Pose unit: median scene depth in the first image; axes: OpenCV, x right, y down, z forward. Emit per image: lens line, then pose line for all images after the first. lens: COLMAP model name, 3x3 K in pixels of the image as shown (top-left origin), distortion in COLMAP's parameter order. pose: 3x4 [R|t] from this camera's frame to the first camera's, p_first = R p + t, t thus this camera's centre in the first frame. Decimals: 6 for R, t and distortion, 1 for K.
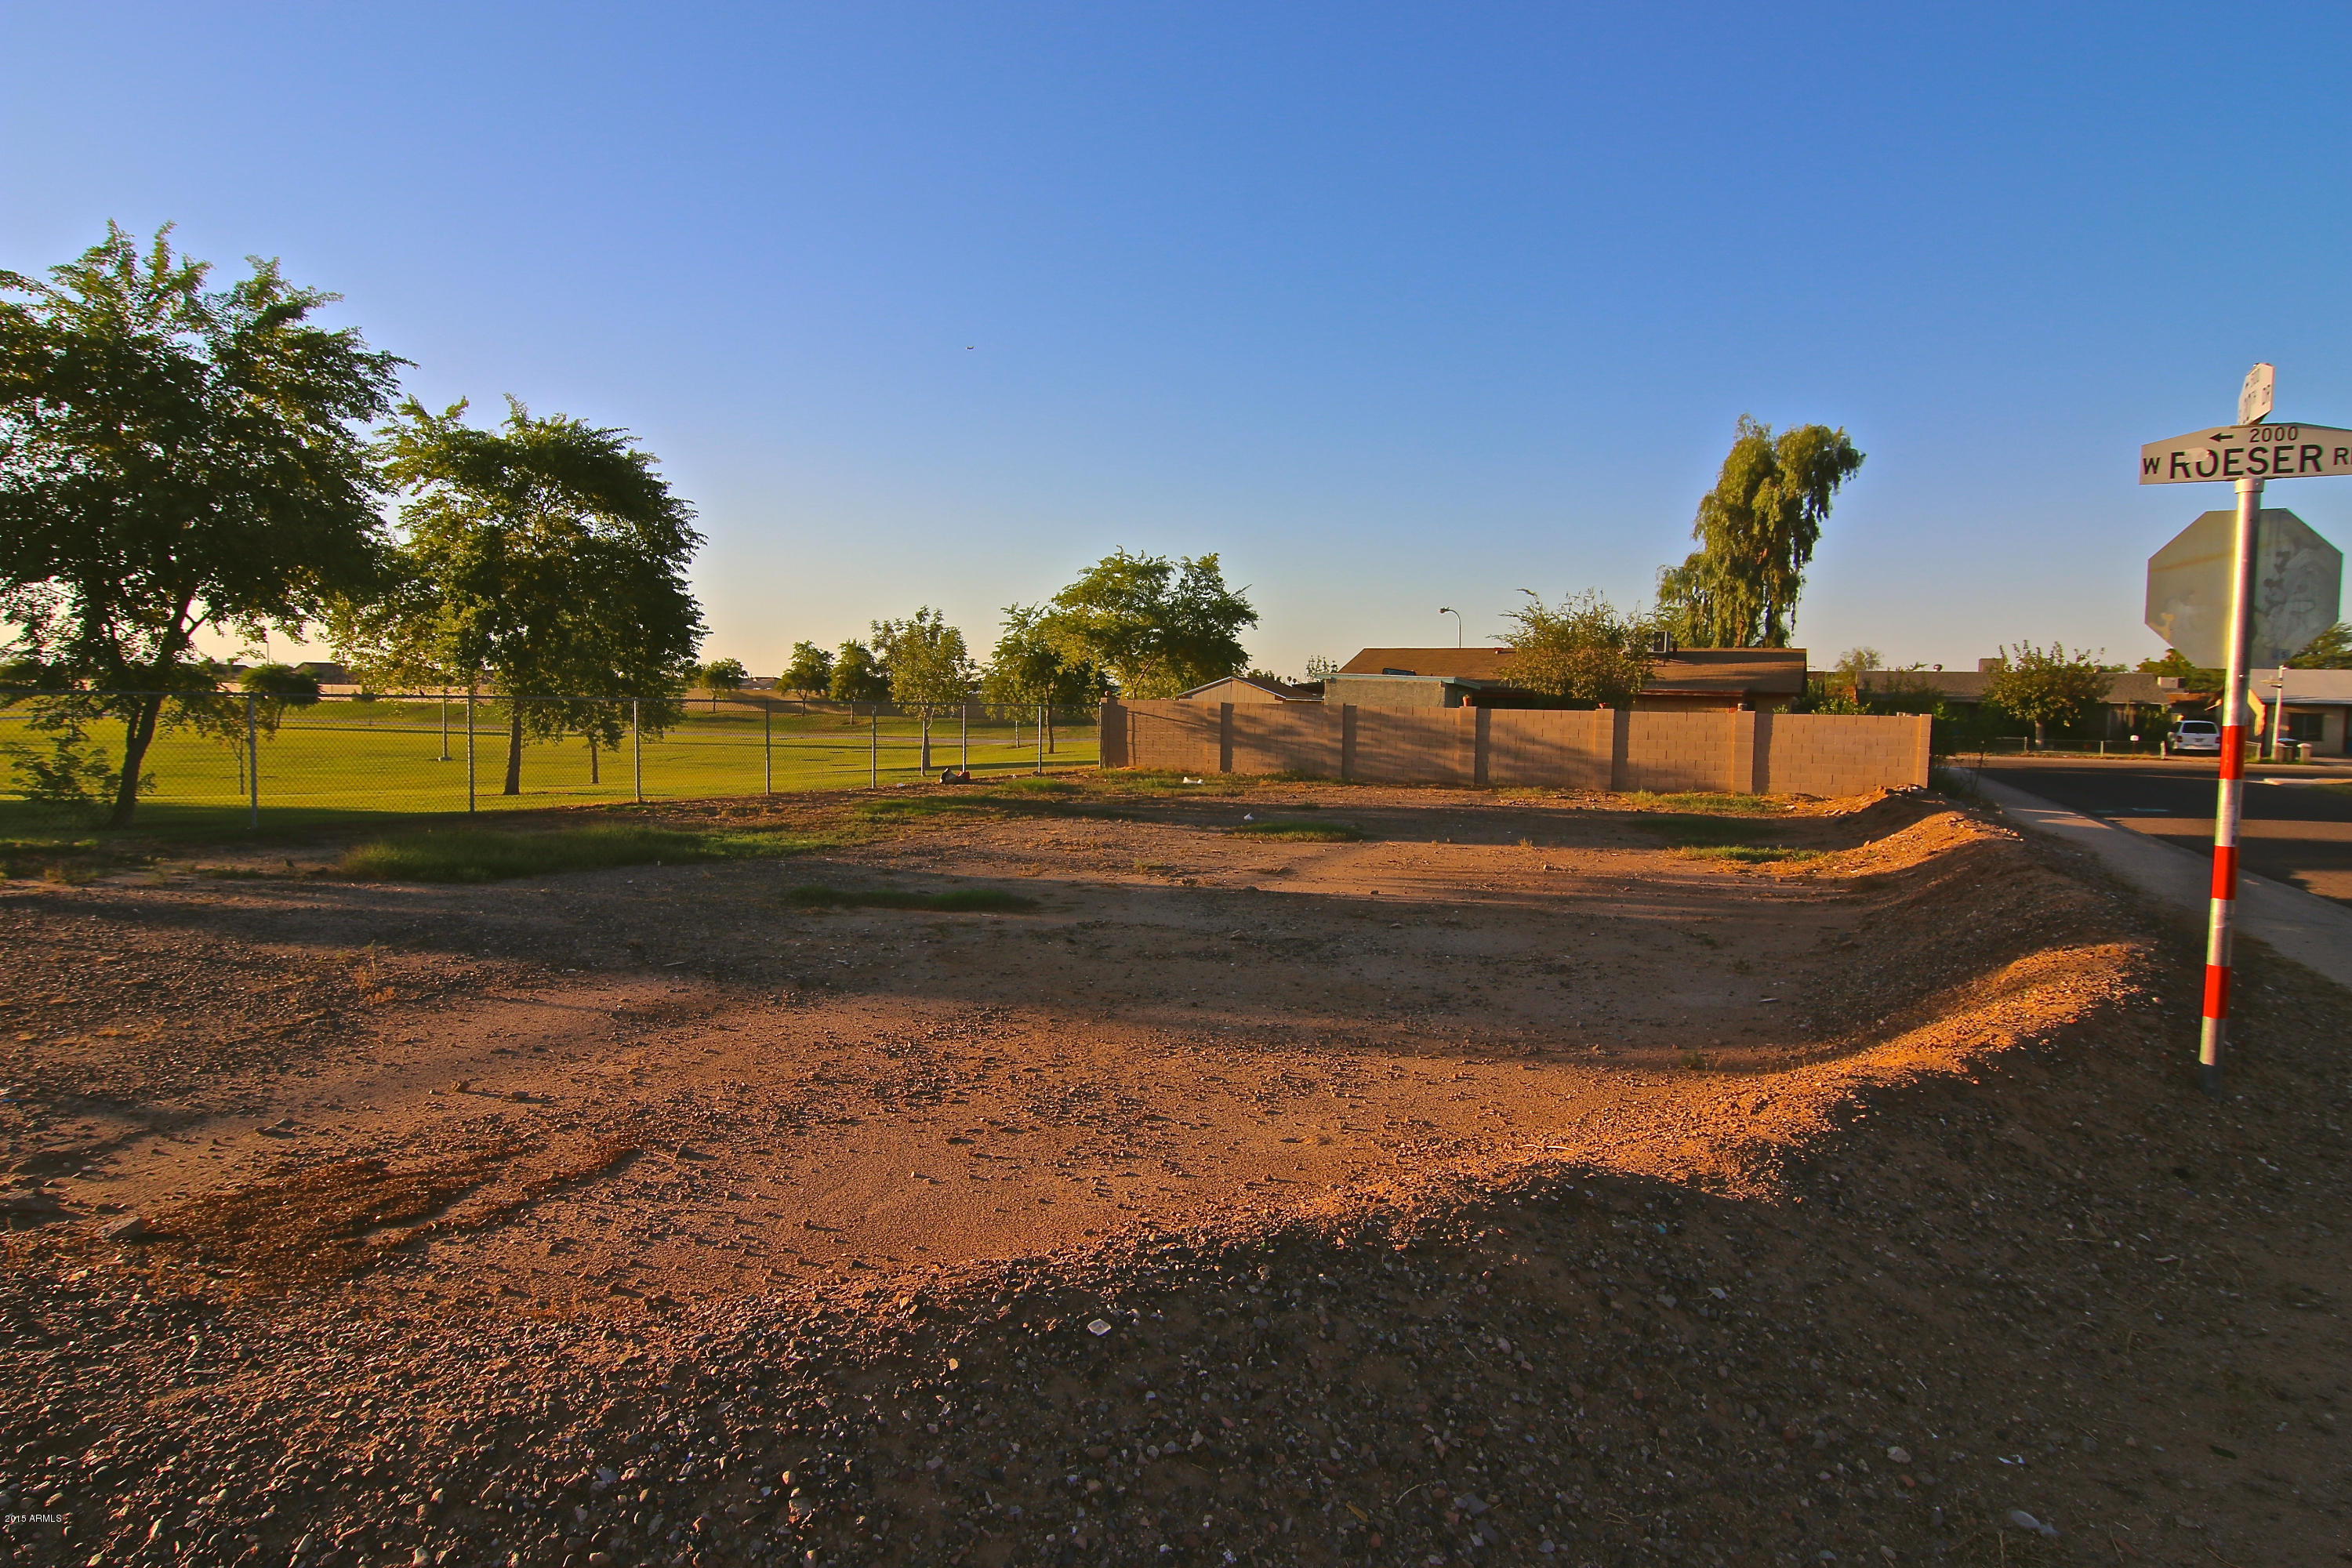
lens RADIAL K [[1417.0, 0, 1175.7], [0, 1417.0, 783.6], [0, 0, 1]] dist [-0.001694, -0.000185]
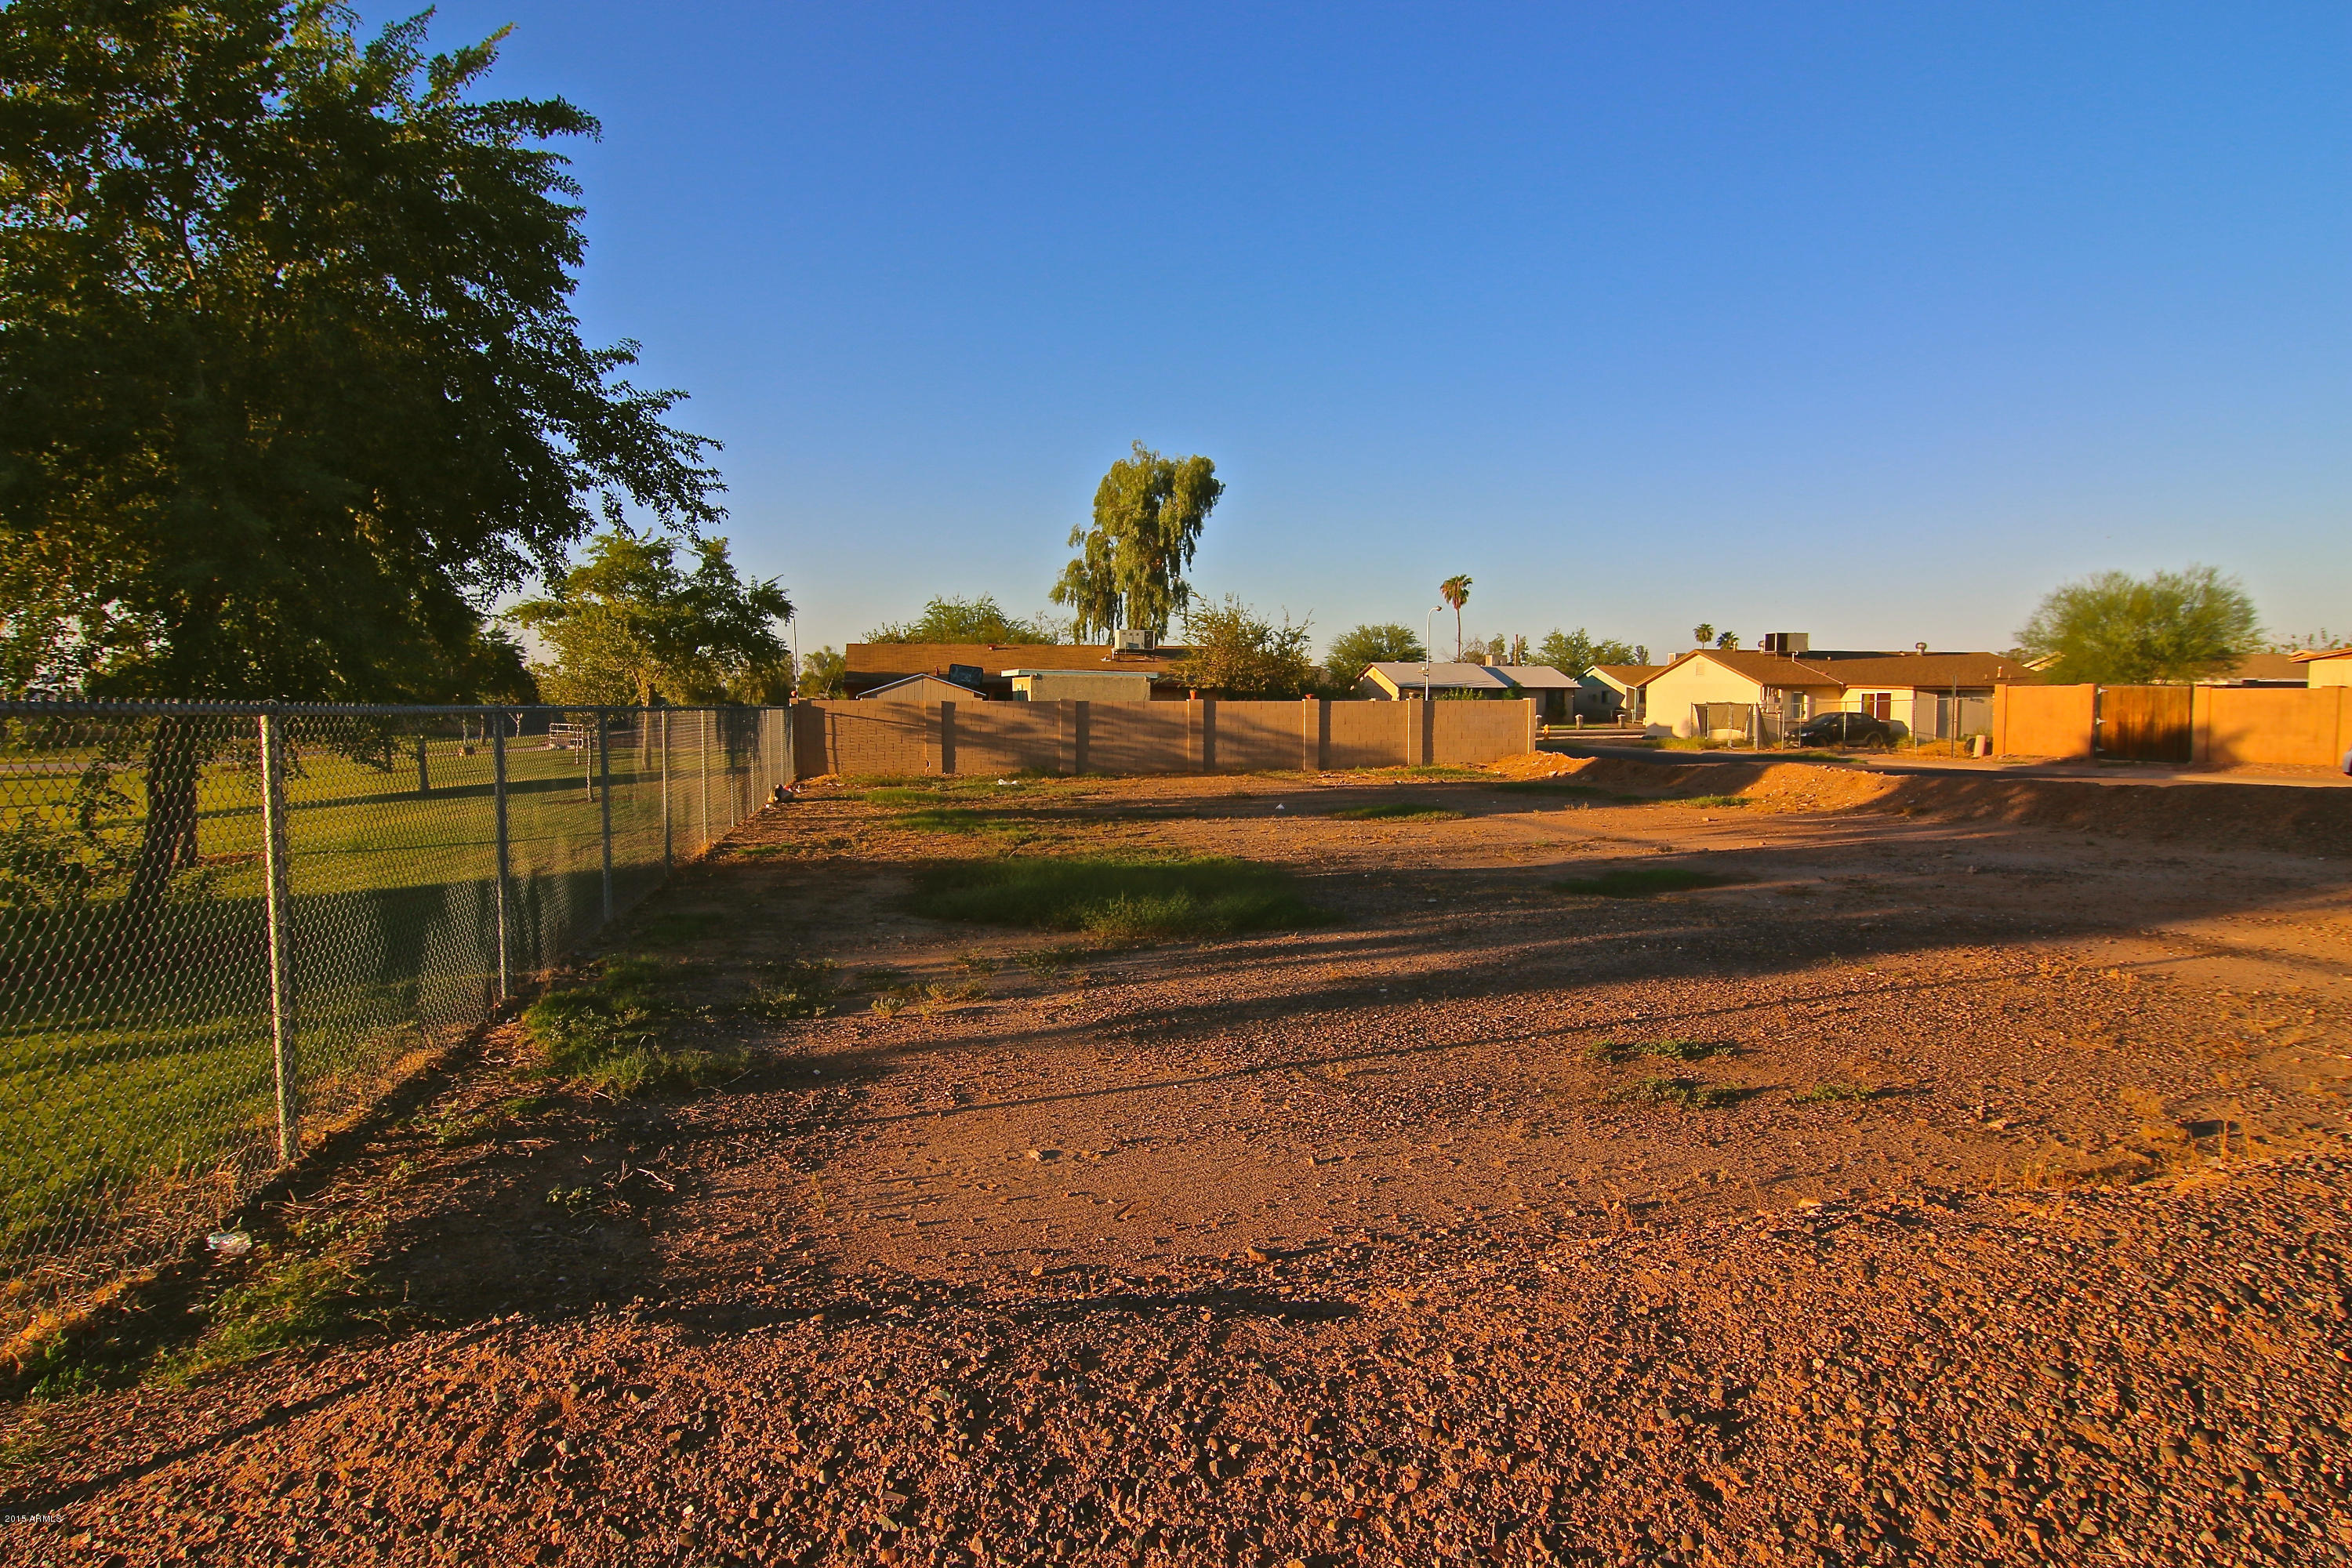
lens RADIAL K [[1417.0, 0, 1176.6], [0, 1417.0, 784.8], [0, 0, 1]] dist [-0.001694, -0.000185]
pose [[0.715537, -0.064442, 0.695596, -0.550245], [0.056870, 0.997805, 0.033940, -0.025005], [-0.696256, 0.015274, 0.717631, 0.206414]]
